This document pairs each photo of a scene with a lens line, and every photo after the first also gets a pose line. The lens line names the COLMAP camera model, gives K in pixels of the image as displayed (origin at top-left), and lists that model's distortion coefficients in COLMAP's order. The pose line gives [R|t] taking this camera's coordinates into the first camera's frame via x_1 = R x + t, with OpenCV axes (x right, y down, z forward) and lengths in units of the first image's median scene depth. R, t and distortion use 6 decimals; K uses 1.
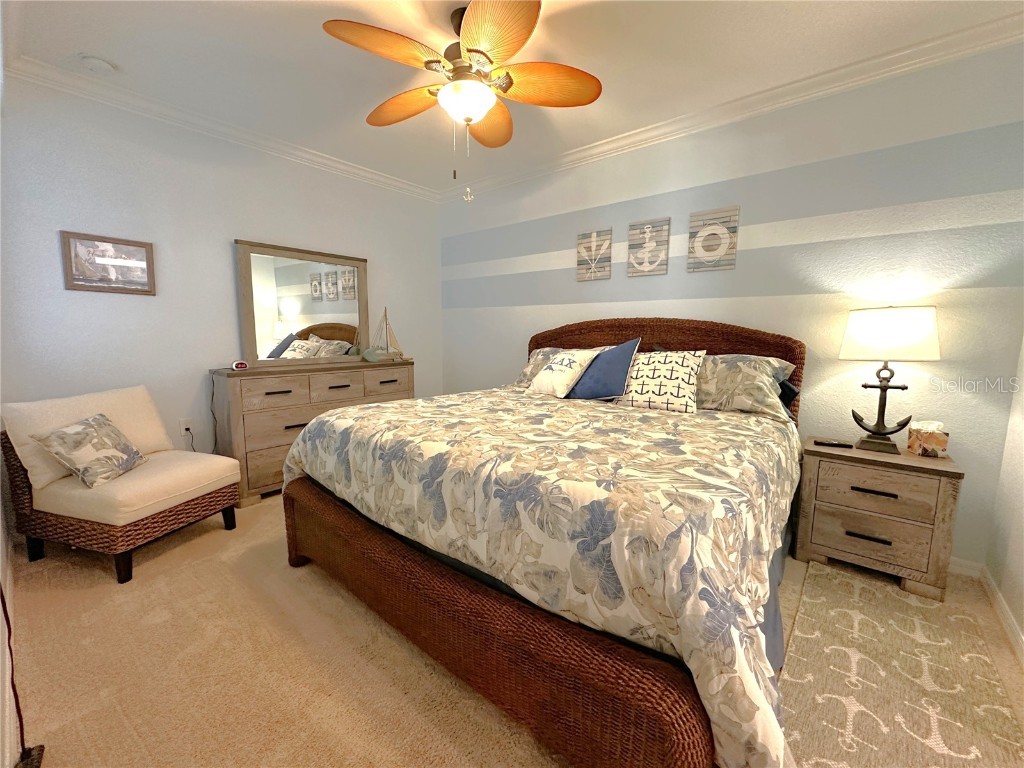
lens RADIAL K [[411.1, 0, 517.1], [0, 411.1, 386.0], [0, 0, 1]] dist [-0.000180, 0.000807]
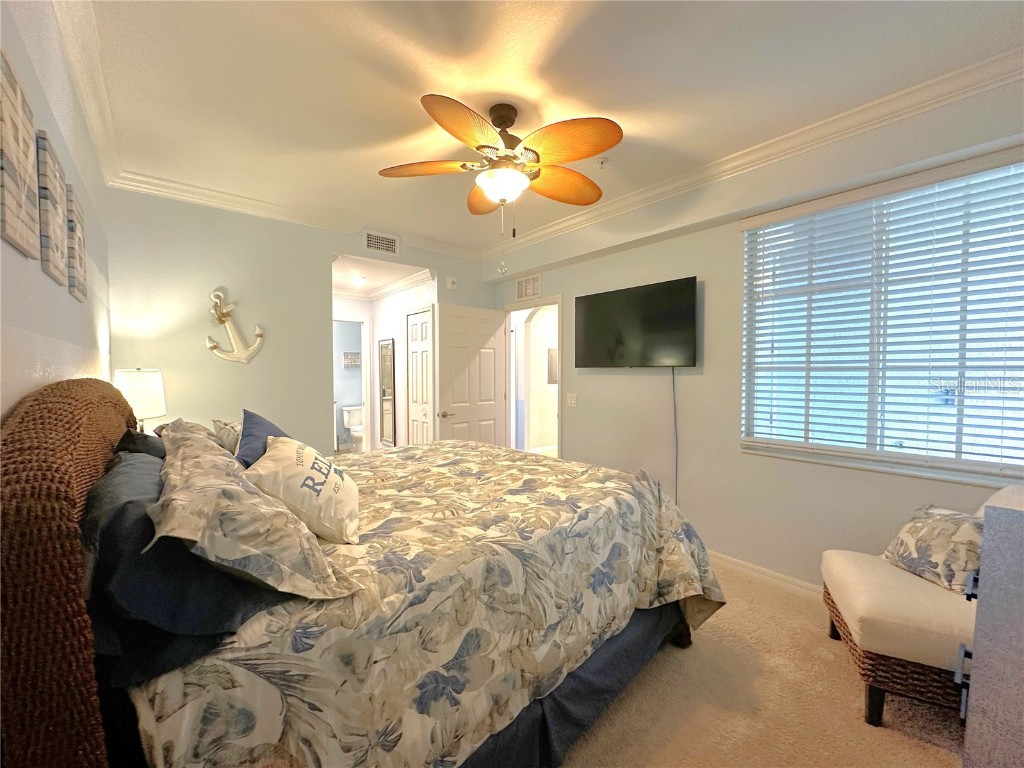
lens RADIAL K [[411.1, 0, 510.4], [0, 411.1, 383.5], [0, 0, 1]] dist [-0.000180, 0.000807]
pose [[-0.986268, -0.010897, 0.164792, -0.052824], [0.011736, 0.990674, 0.135747, -0.324679], [-0.164735, 0.135817, -0.976942, 2.041103]]
